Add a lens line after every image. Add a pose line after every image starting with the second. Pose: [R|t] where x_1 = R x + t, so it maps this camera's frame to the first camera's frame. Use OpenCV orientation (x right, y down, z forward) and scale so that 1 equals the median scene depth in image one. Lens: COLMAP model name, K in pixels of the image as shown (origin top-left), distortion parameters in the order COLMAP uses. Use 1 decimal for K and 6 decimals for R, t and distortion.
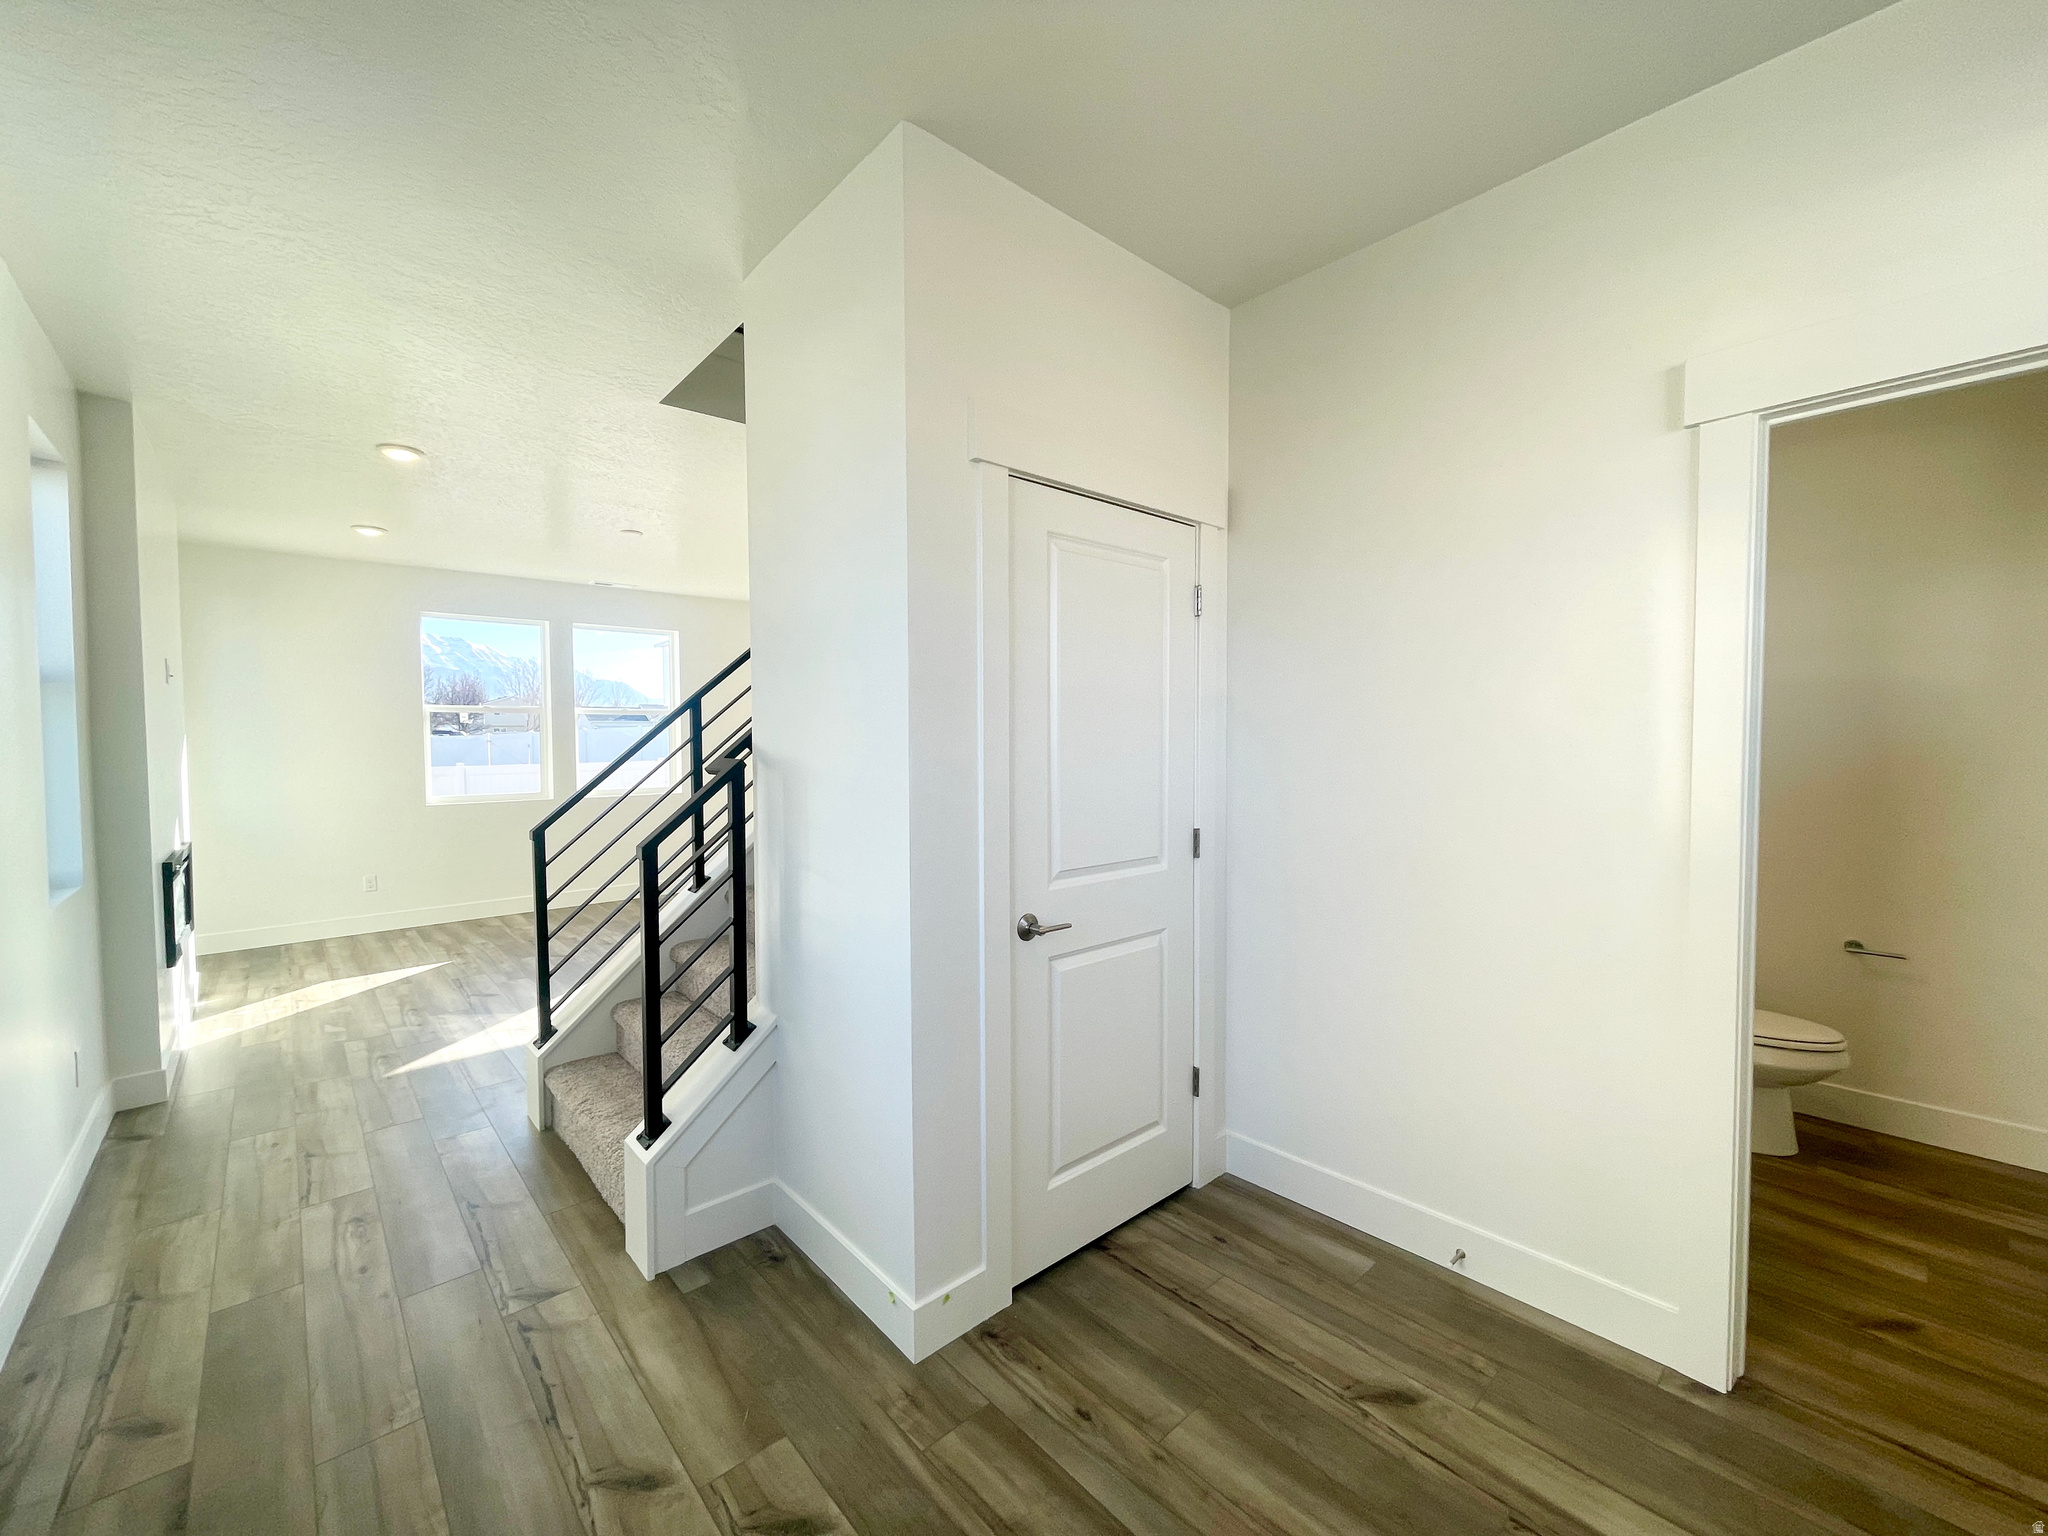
lens RADIAL K [[829.0, 0, 1026.9], [0, 829.0, 760.5], [0, 0, 1]] dist [0.000549, -0.001624]
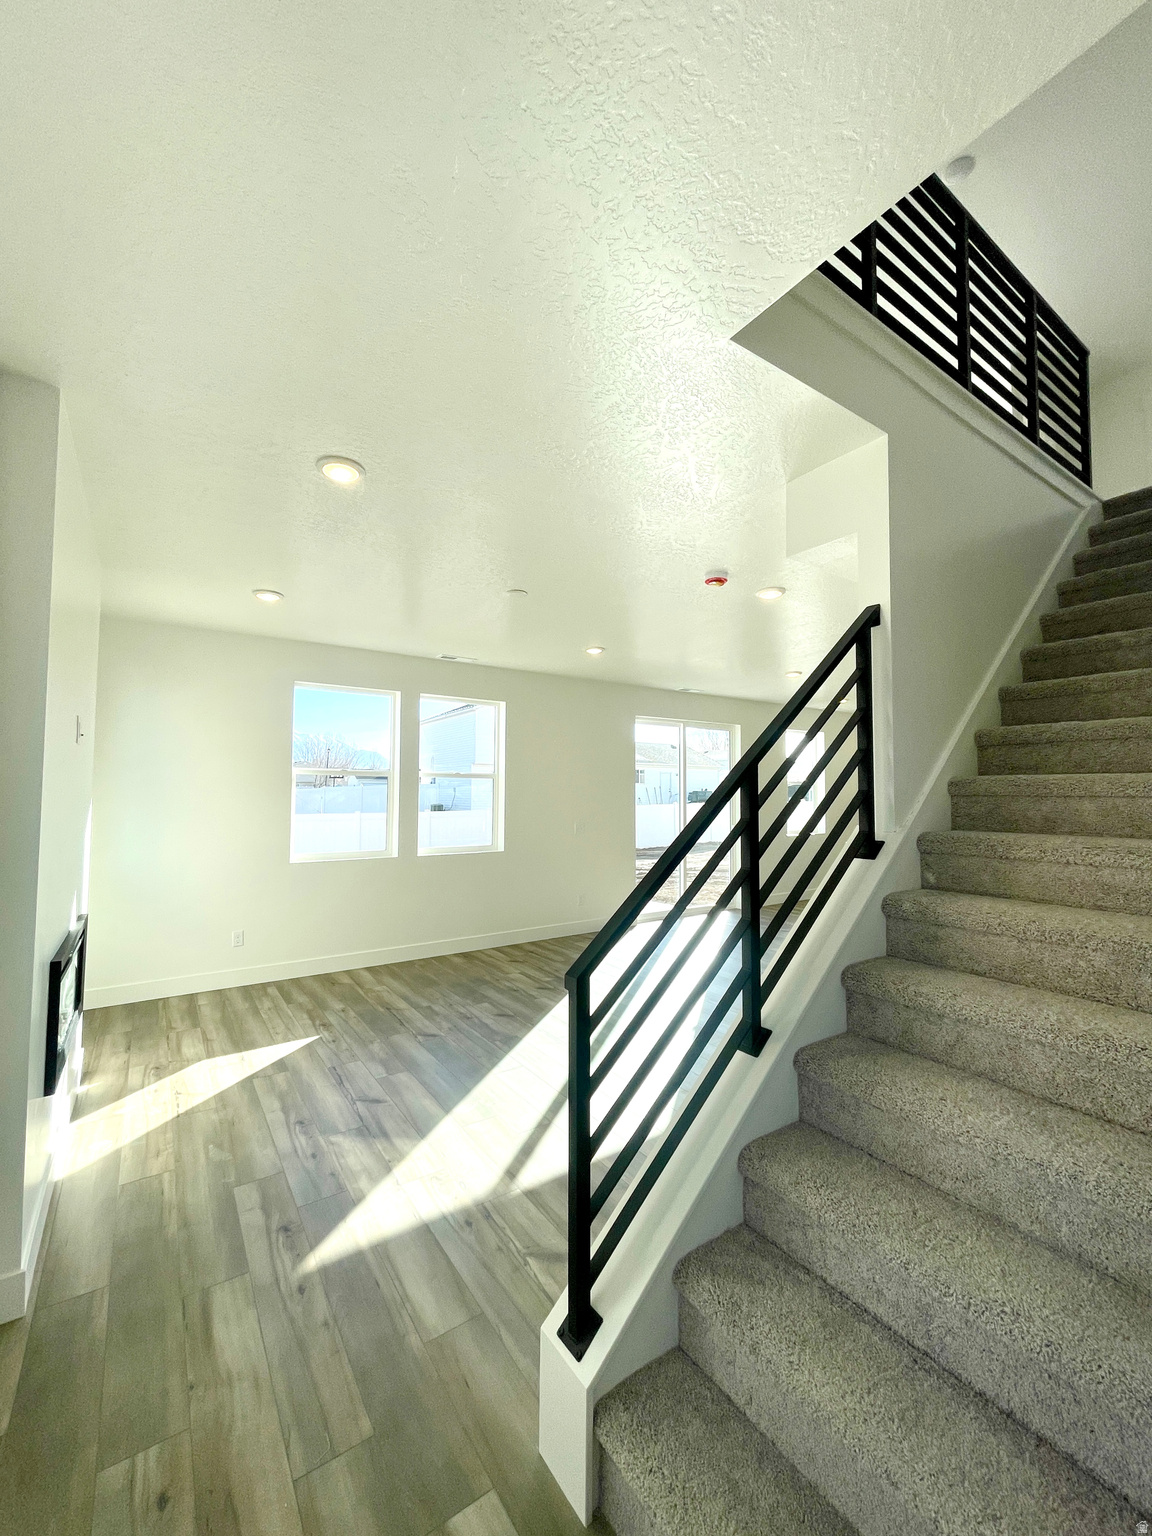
lens RADIAL K [[621.8, 0, 574.2], [0, 621.8, 756.8], [0, 0, 1]] dist [0.000549, -0.001624]
pose [[0.990274, 0.001879, -0.139121, -0.355583], [-0.014170, 0.996072, -0.087410, -0.023139], [0.138410, 0.088531, 0.986410, 0.356066]]
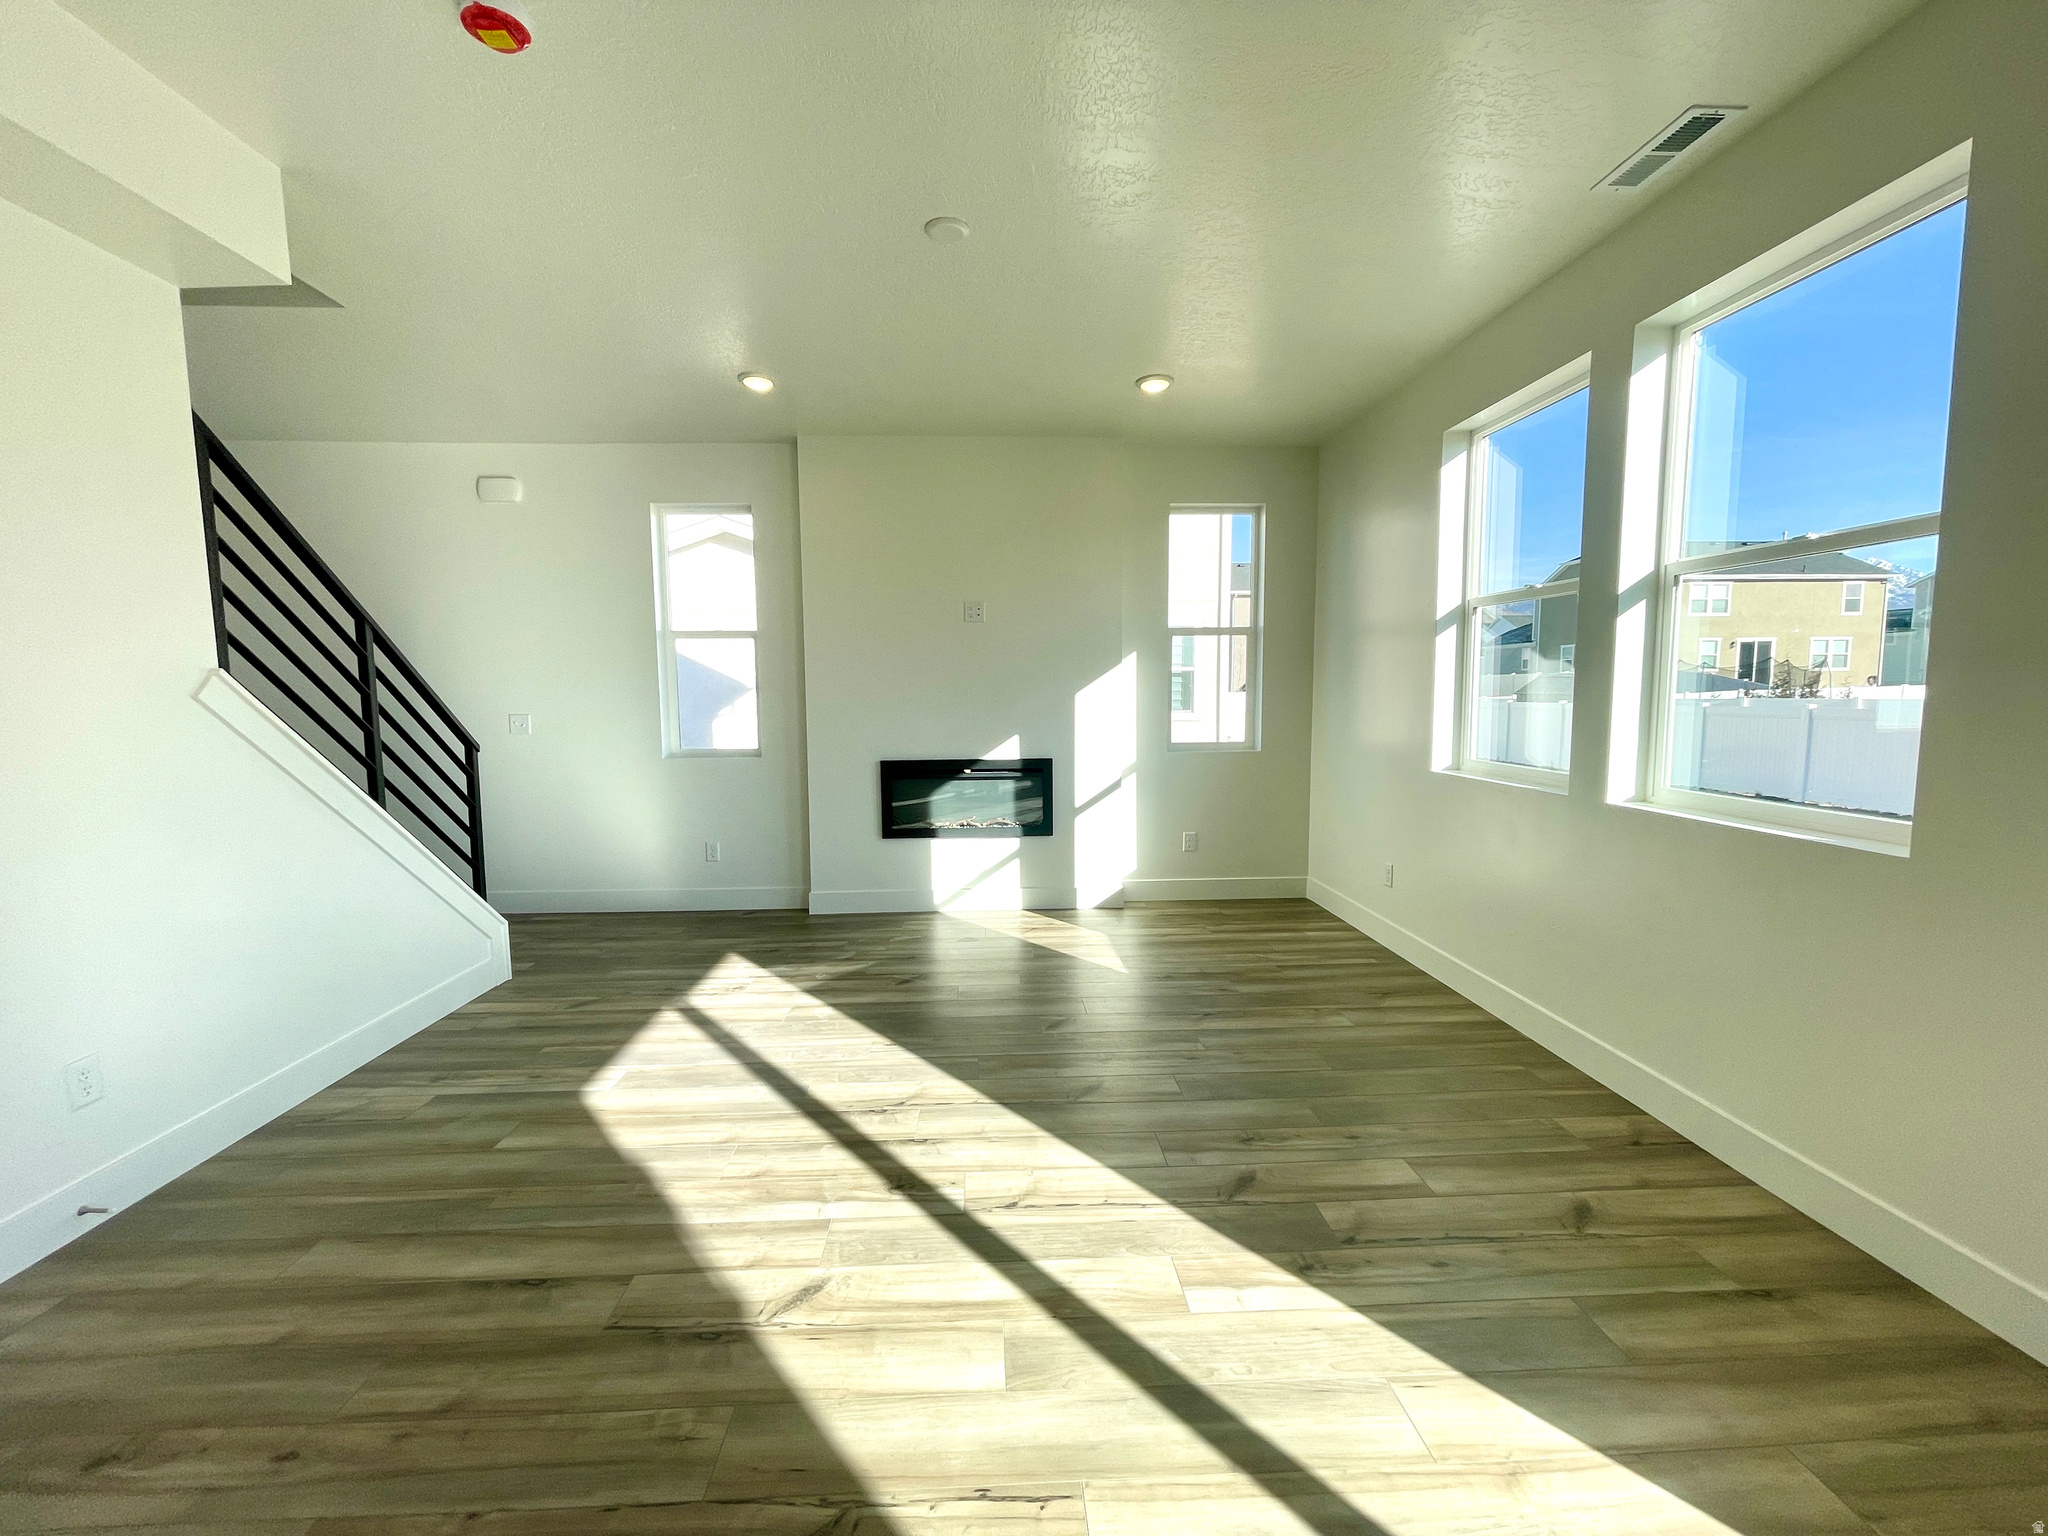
lens RADIAL K [[829.0, 0, 1018.8], [0, 829.0, 769.6], [0, 0, 1]] dist [0.000549, -0.001624]
pose [[-0.641754, 0.086530, -0.762014, -0.120766], [-0.007577, 0.992851, 0.119123, -0.020455], [0.766873, 0.082221, -0.636510, 1.603946]]
